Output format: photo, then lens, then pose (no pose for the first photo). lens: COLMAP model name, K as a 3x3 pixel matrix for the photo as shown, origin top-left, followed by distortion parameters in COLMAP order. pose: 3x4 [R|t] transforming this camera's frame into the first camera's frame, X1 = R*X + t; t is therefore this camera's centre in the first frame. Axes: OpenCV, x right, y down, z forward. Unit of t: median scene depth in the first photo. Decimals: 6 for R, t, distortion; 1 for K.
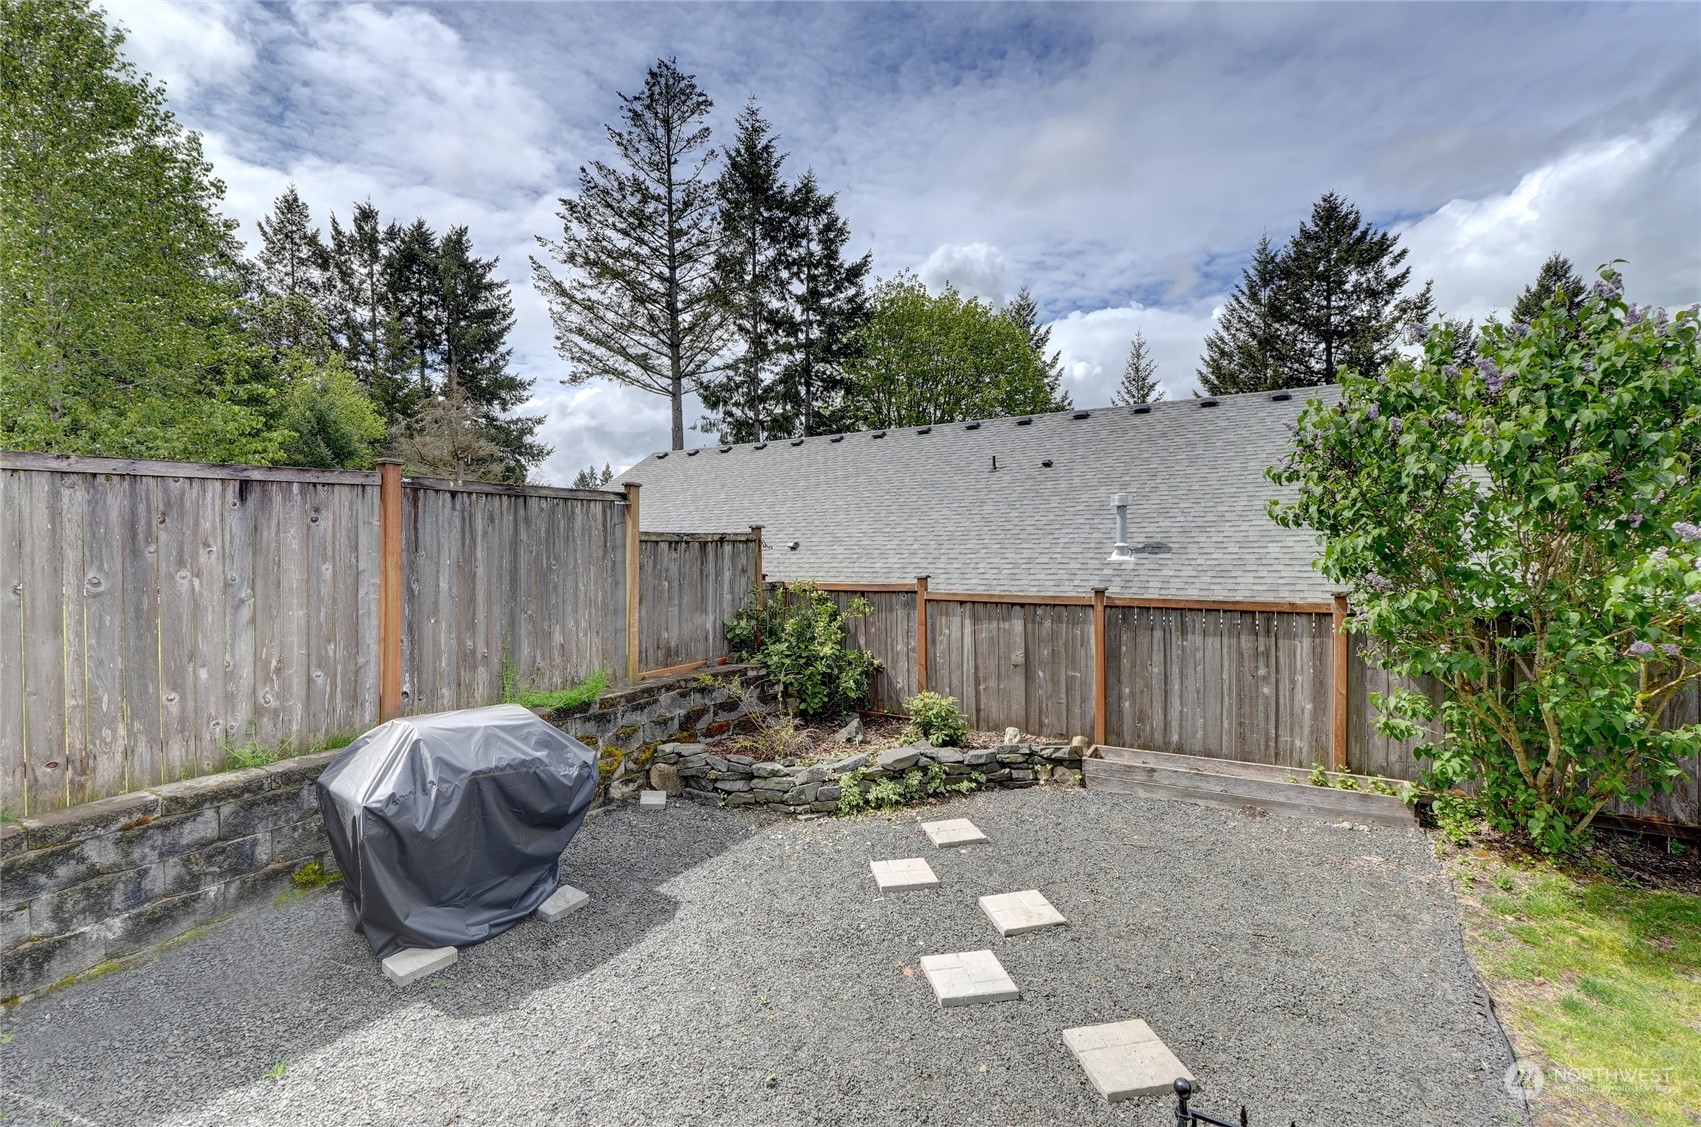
lens RADIAL K [[750.3, 0, 919.4], [0, 750.3, 530.7], [0, 0, 1]] dist [-0.001717, -0.000368]
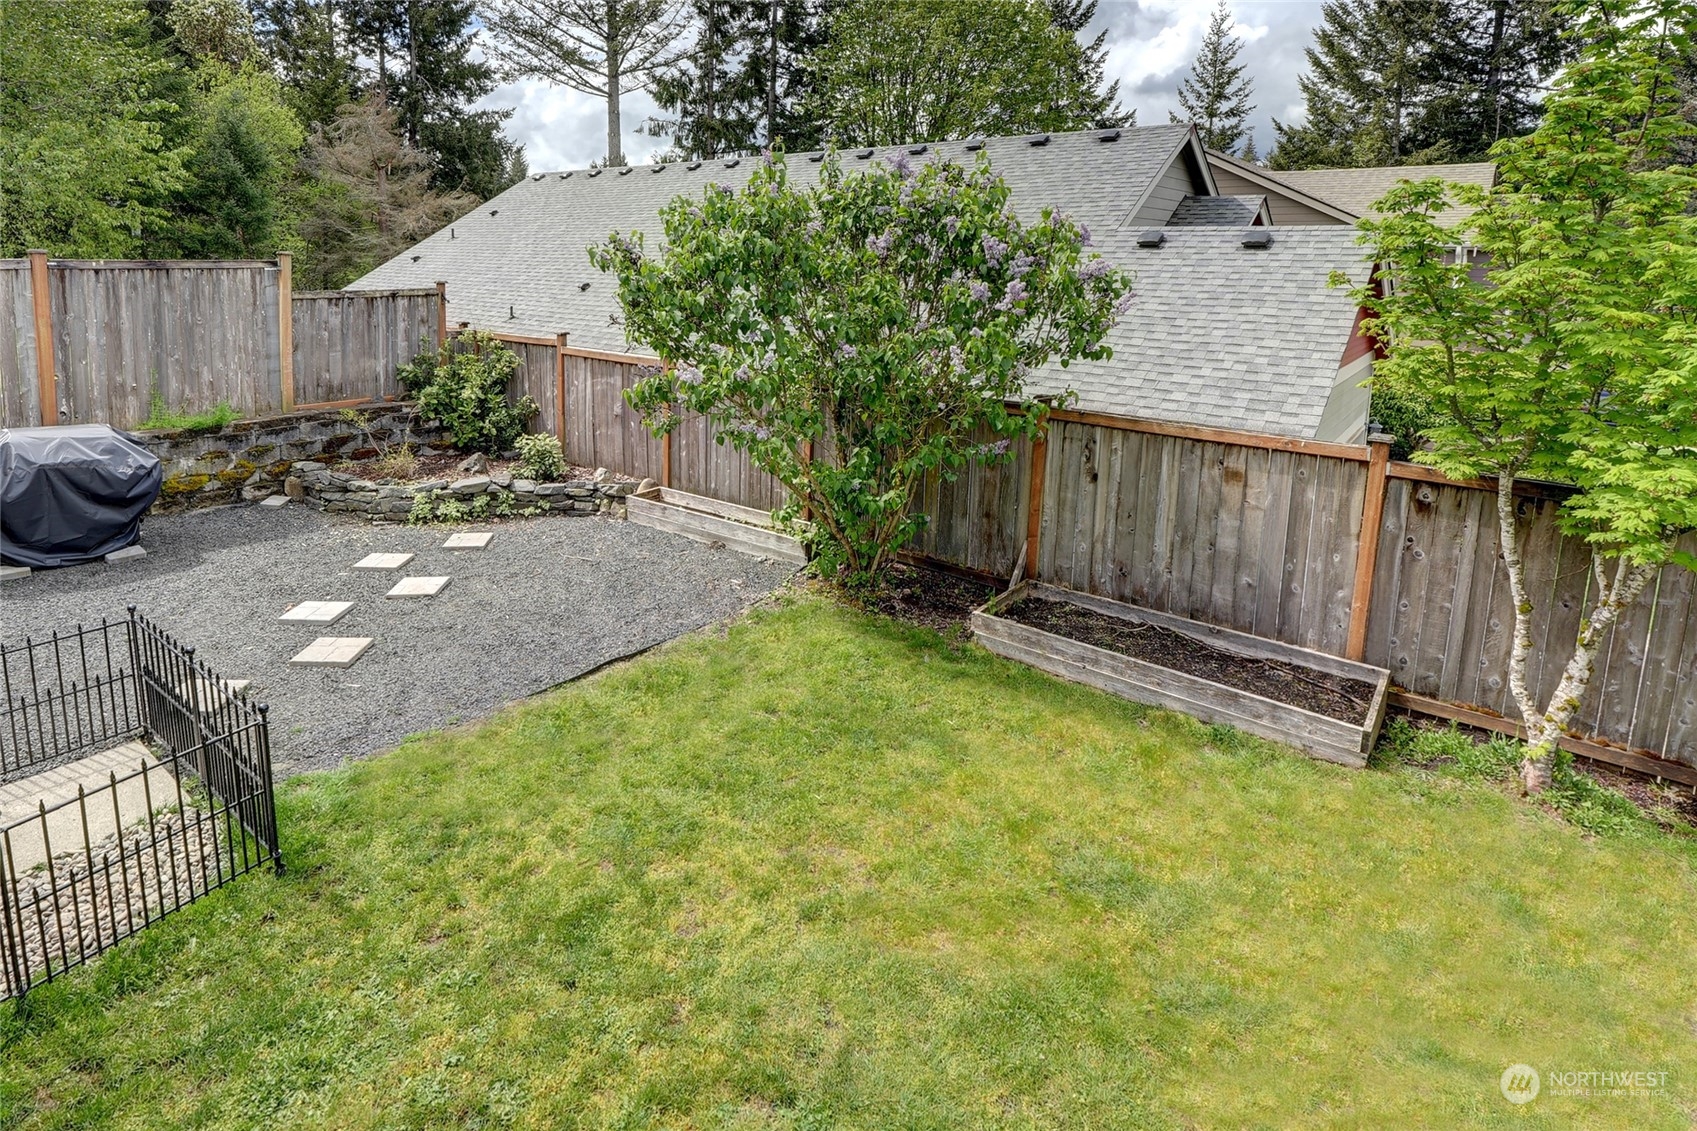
lens RADIAL K [[872.2, 0, 792.7], [0, 872.2, 354.3], [0, 0, 1]] dist [0.001245, -0.007498]
pose [[0.987860, 0.043797, -0.149044, 0.123634], [-0.025399, 0.992060, 0.123176, -0.017713], [0.153255, -0.117895, 0.981129, -0.053527]]
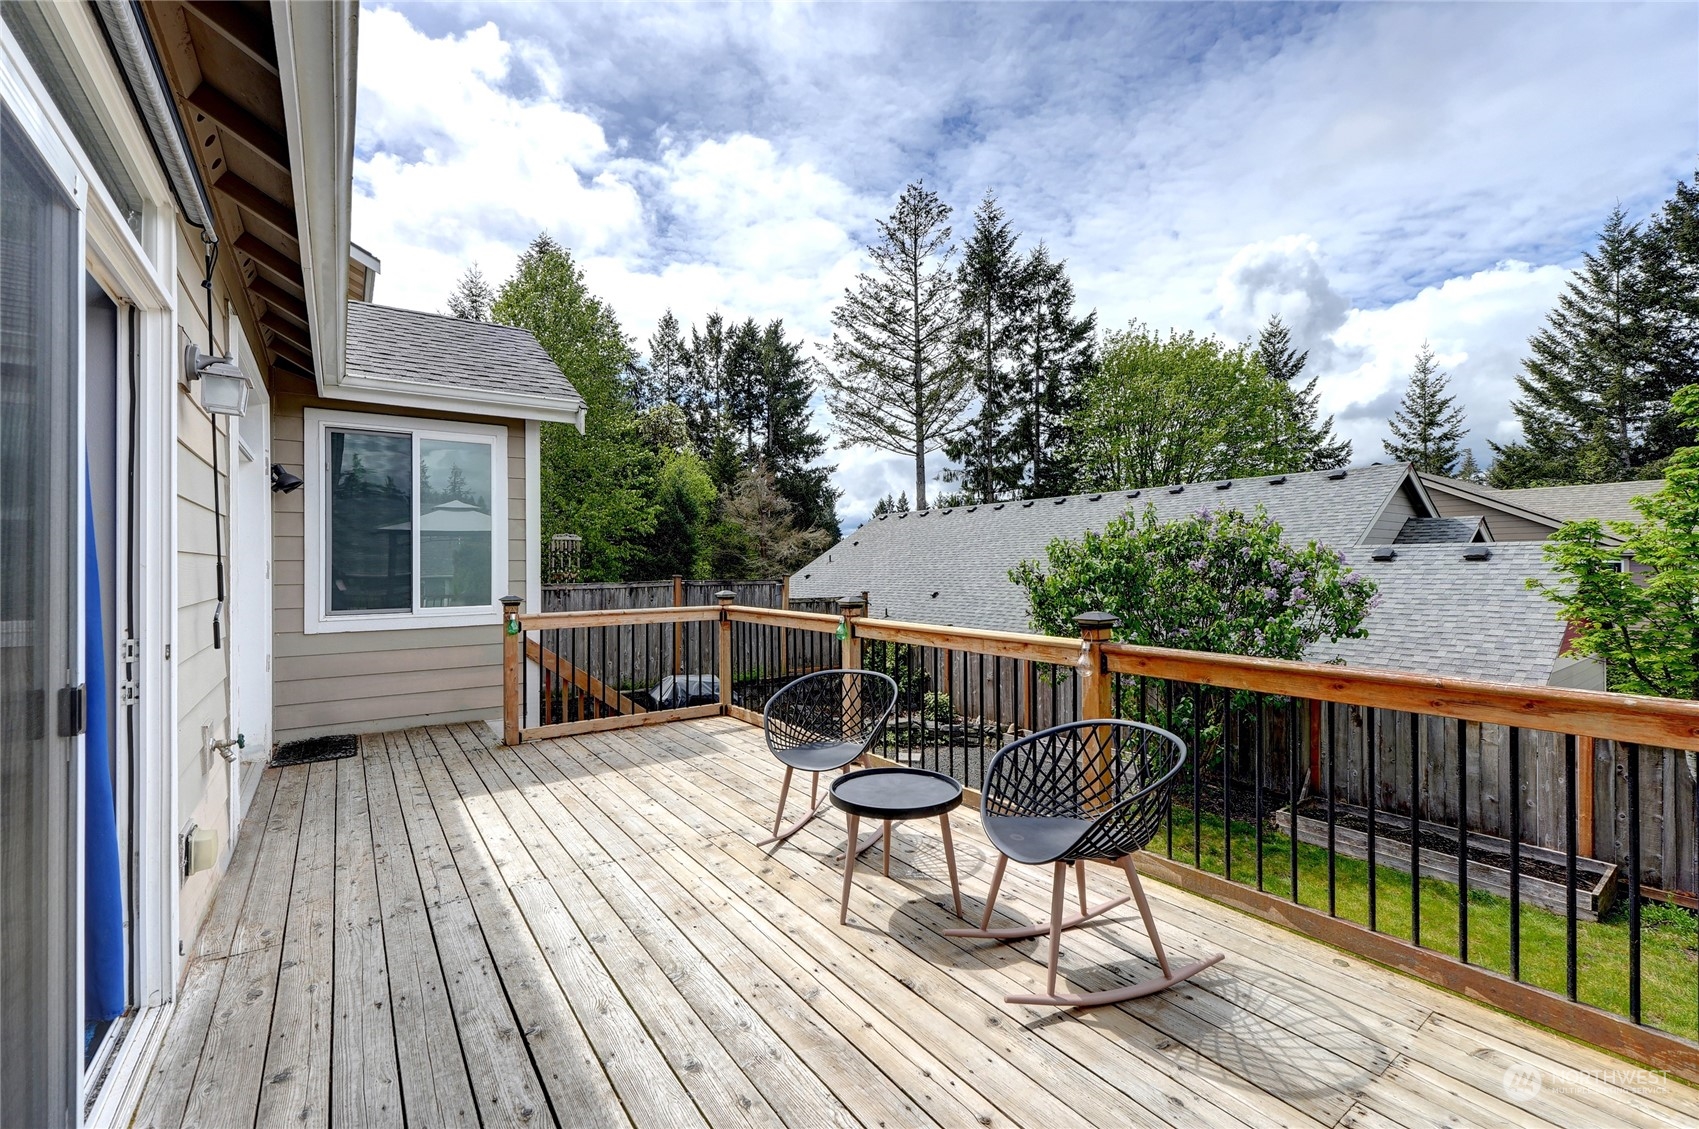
lens RADIAL K [[688.5, 0, 890.9], [0, 688.5, 543.9], [0, 0, 1]] dist [-0.002330, -0.000010]
pose [[0.928171, -0.002520, -0.372145, 0.106062], [-0.006731, 0.999700, -0.023556, -0.019371], [0.372093, 0.024369, 0.927876, -0.113960]]
